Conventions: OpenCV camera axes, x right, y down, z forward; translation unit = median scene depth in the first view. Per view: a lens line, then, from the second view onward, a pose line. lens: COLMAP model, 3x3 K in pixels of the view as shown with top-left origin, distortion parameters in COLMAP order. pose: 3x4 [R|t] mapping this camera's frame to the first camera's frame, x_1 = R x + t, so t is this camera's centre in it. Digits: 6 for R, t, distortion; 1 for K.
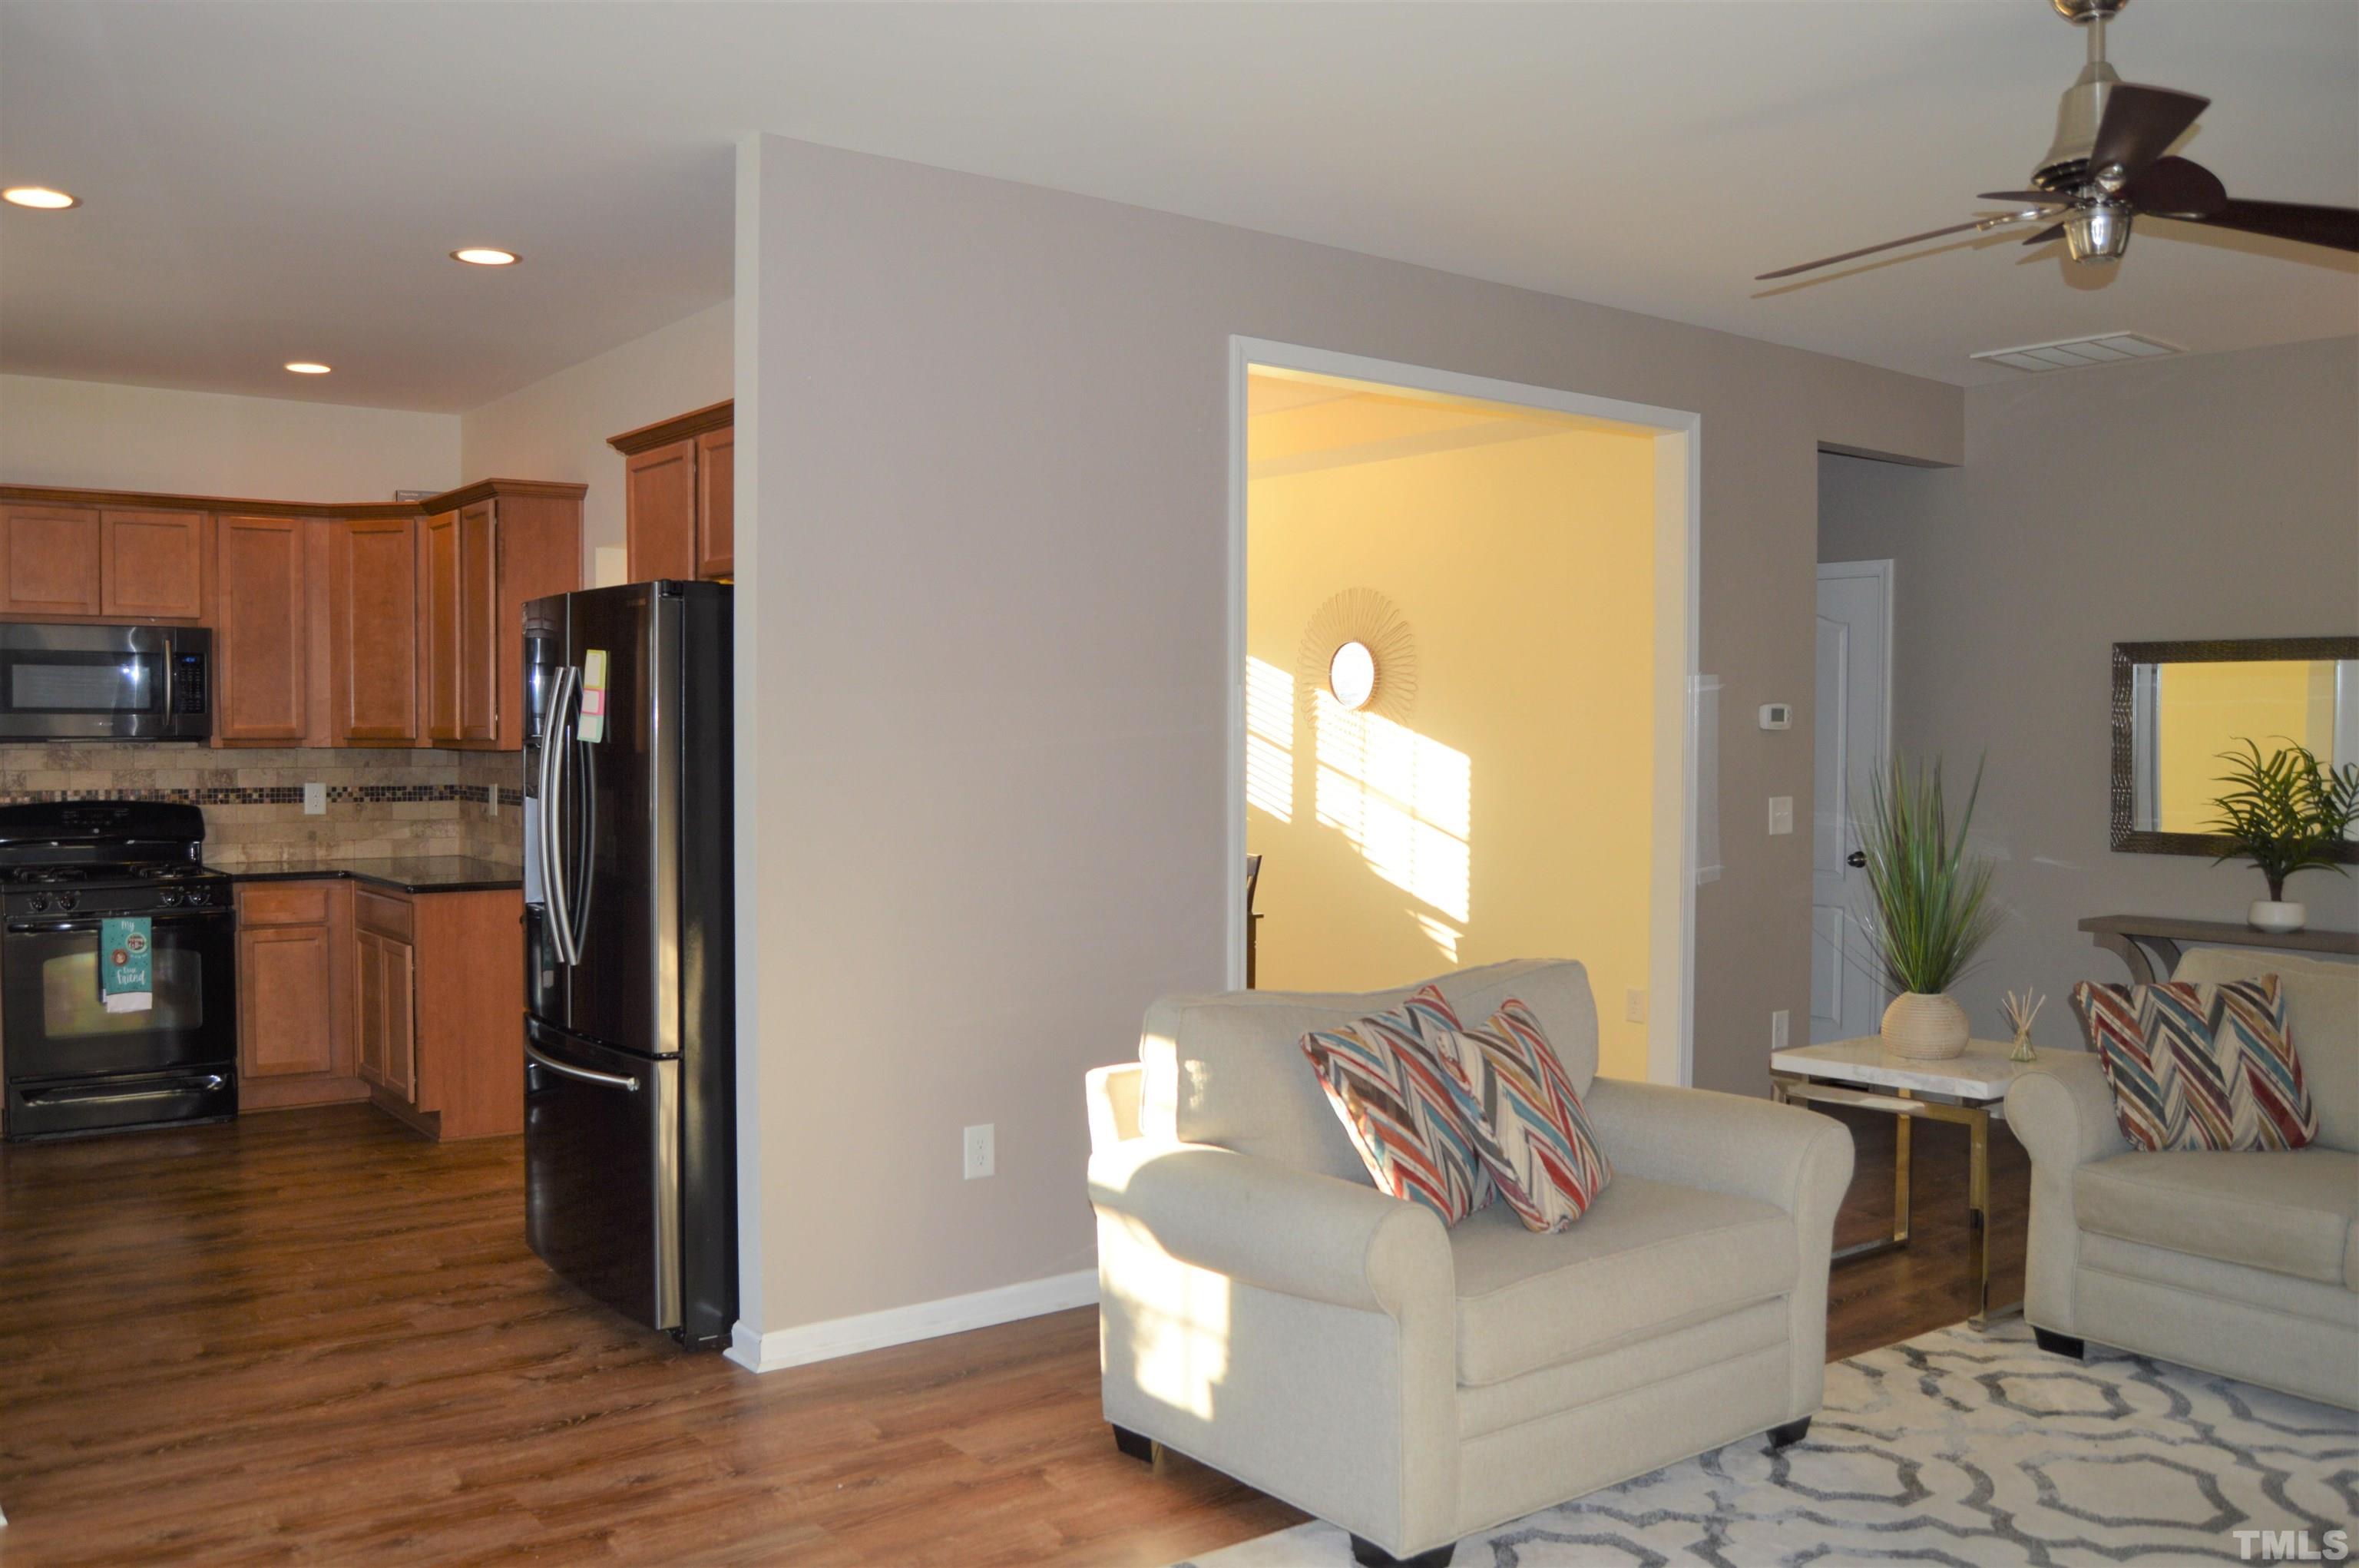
lens RADIAL K [[1950.8, 0, 1158.8], [0, 1950.8, 817.2], [0, 0, 1]] dist [-0.088112, 0.020987]
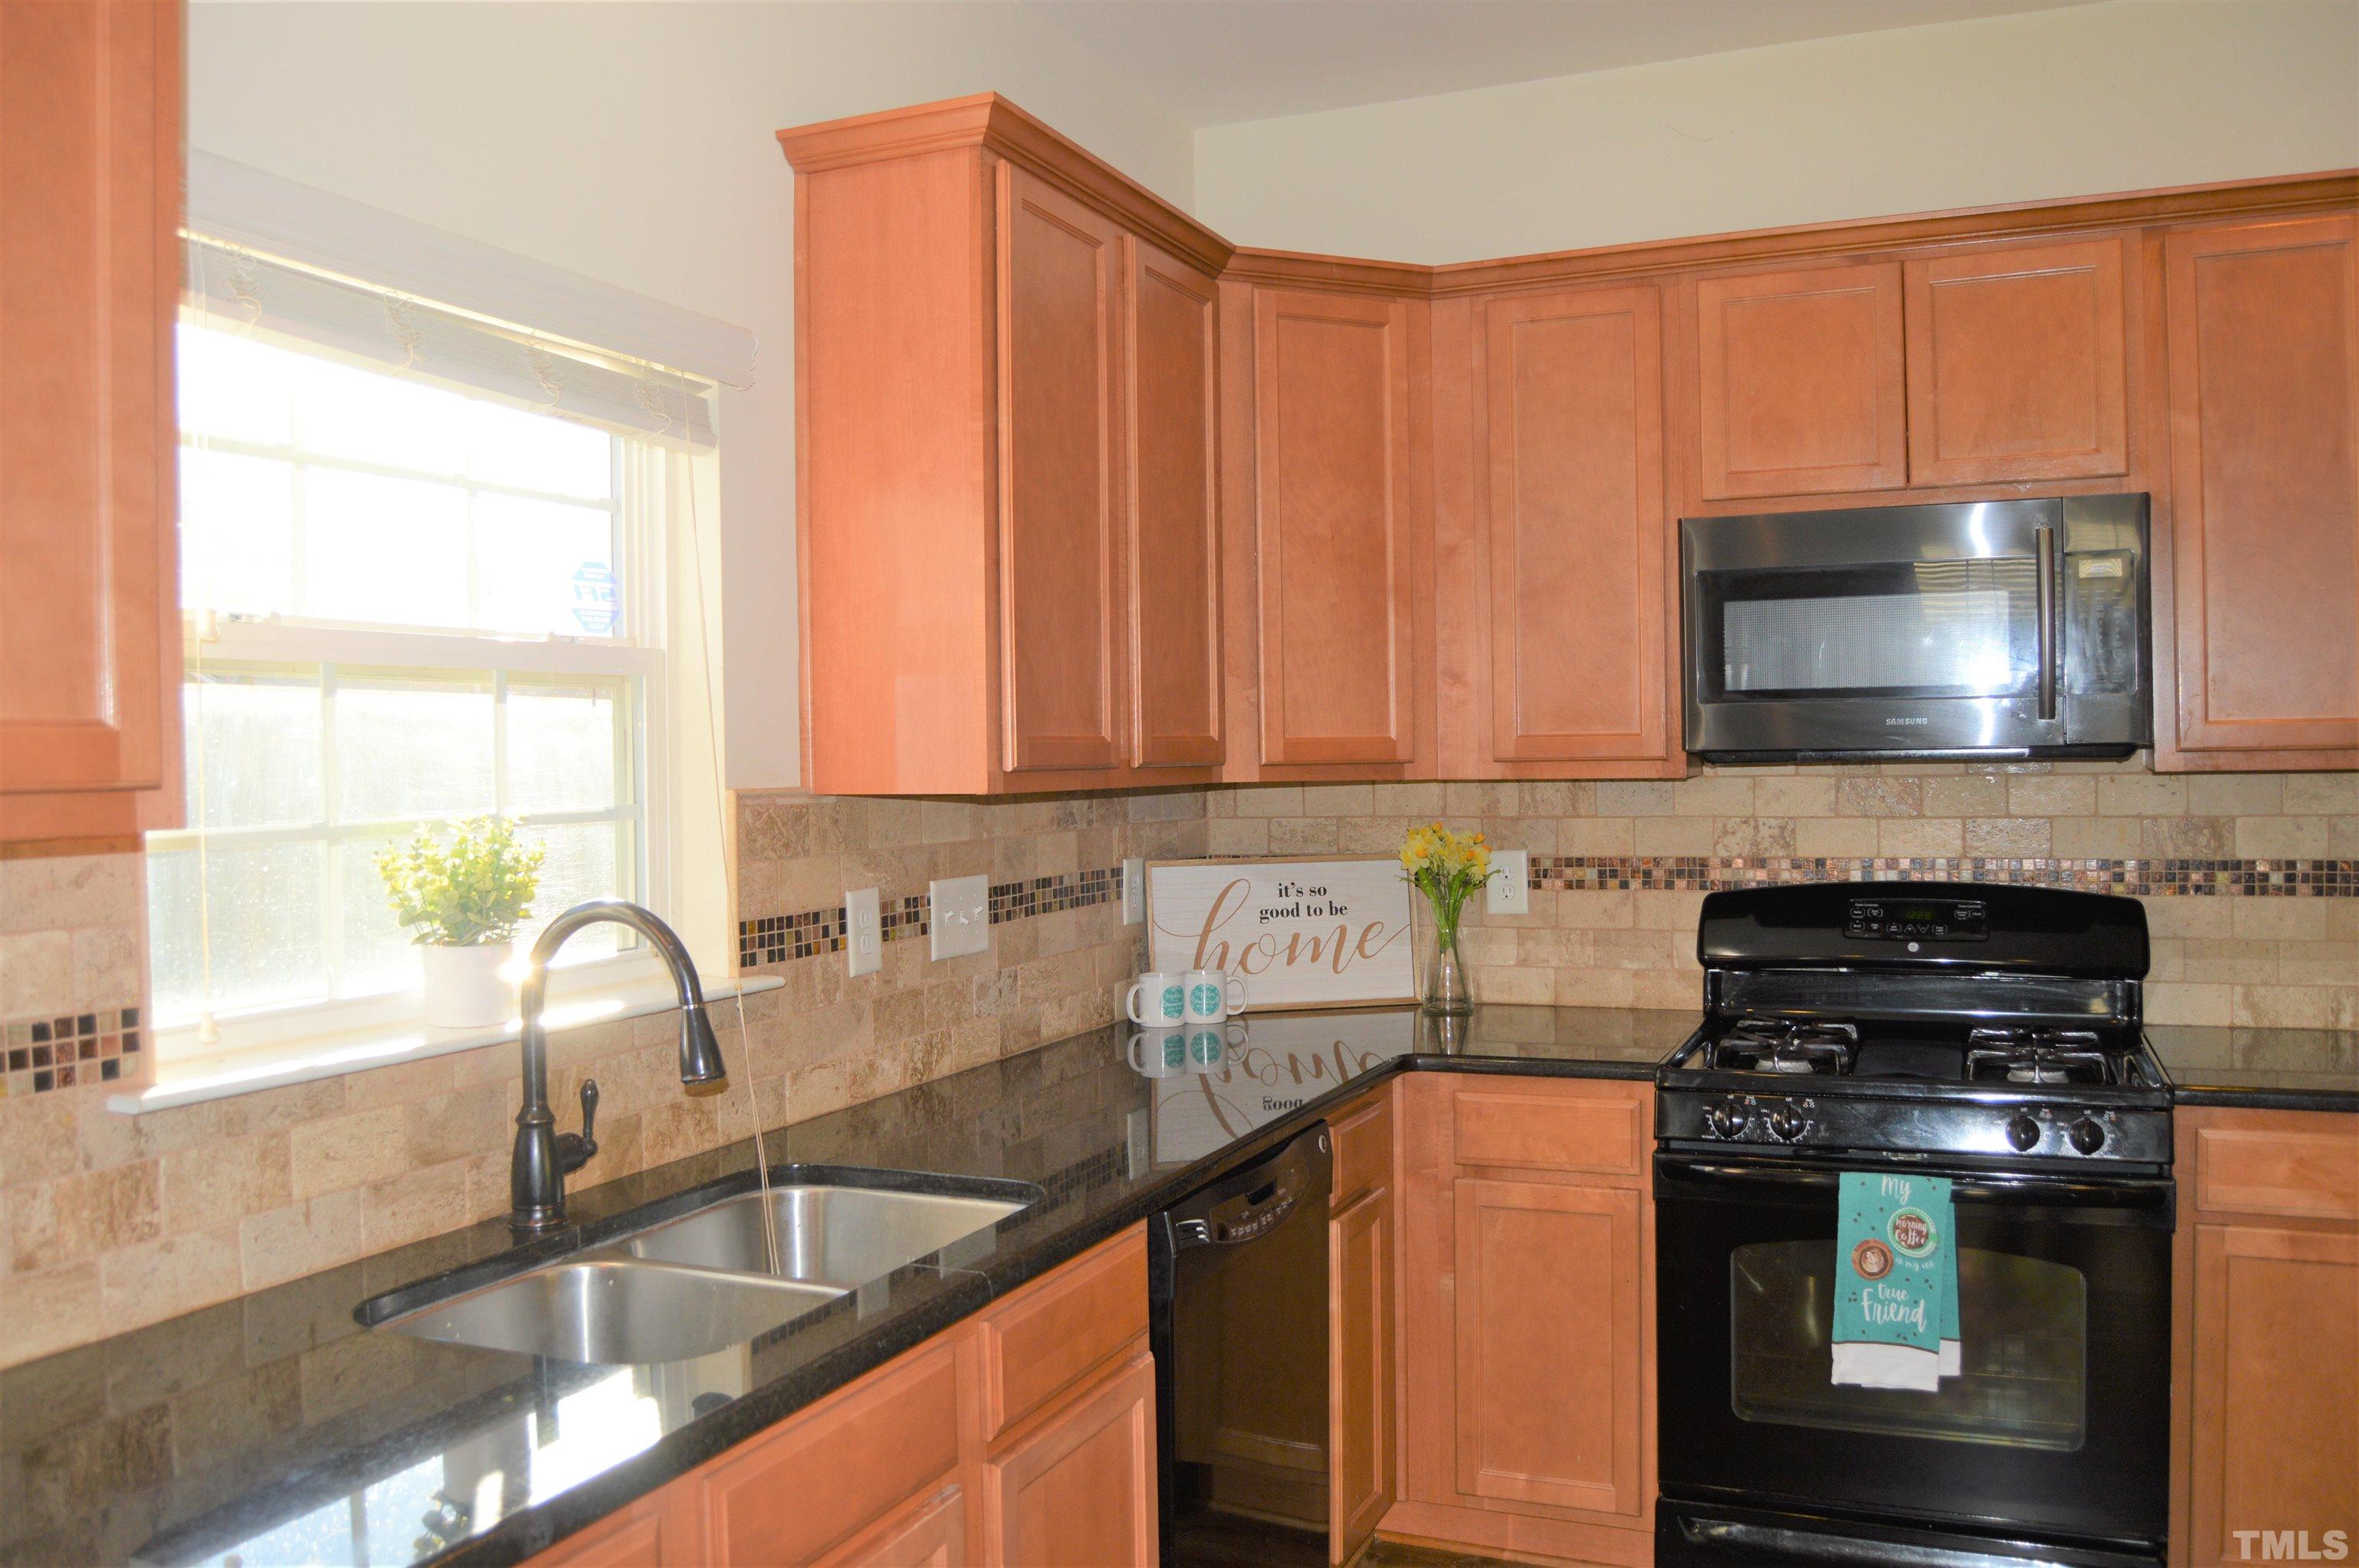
lens RADIAL K [[1879.1, 0, 1186.1], [0, 1879.1, 788.7], [0, 0, 1]] dist [-0.095660, 0.040186]
pose [[0.495548, -0.000281, -0.868580, -0.409798], [-0.021381, 0.999693, -0.012522, -0.037820], [0.868317, 0.024777, 0.495390, 1.017140]]
